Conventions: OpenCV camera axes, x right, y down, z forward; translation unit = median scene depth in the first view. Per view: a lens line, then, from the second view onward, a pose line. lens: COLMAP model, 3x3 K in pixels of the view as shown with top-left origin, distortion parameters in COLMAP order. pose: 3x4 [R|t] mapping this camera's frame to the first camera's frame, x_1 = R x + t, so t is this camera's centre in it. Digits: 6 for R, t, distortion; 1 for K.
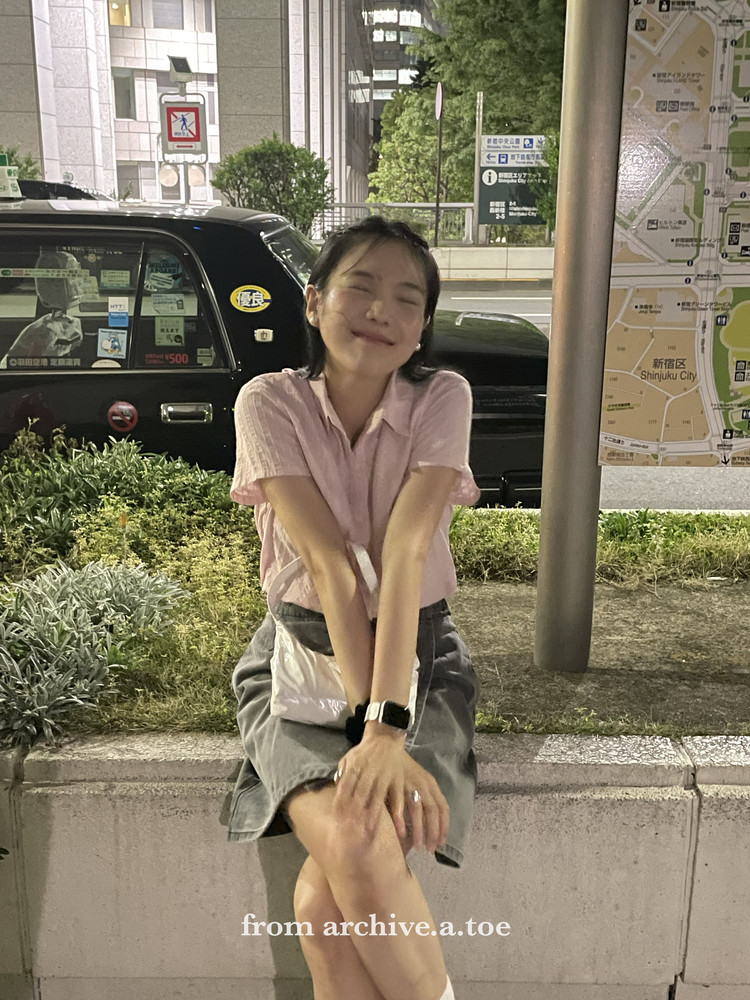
lens RADIAL K [[1104.5, 0, 375.0], [0, 1104.5, 500.0], [0, 0, 1]] dist [0.023196, -0.013606]
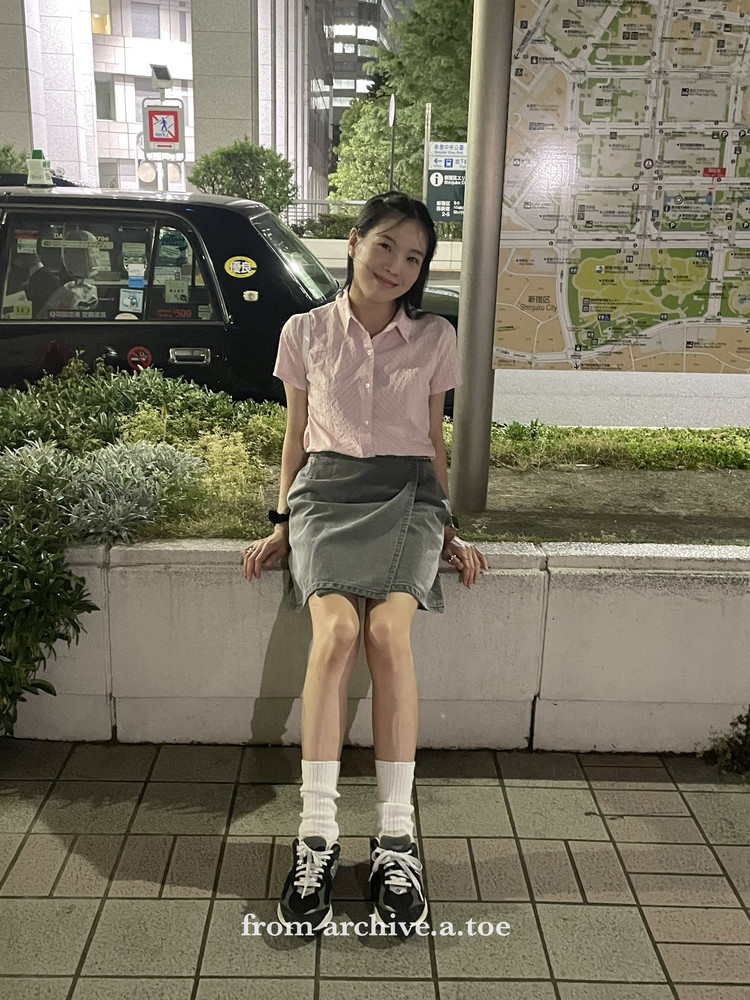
lens RADIAL K [[1006.6, 0, 375.0], [0, 1006.6, 500.0], [0, 0, 1]] dist [0.000397, -0.005051]
pose [[0.999049, 0.006864, 0.043065, -0.005827], [-0.007952, 0.999652, 0.025151, 0.056320], [-0.042877, -0.025469, 0.998756, -0.173414]]
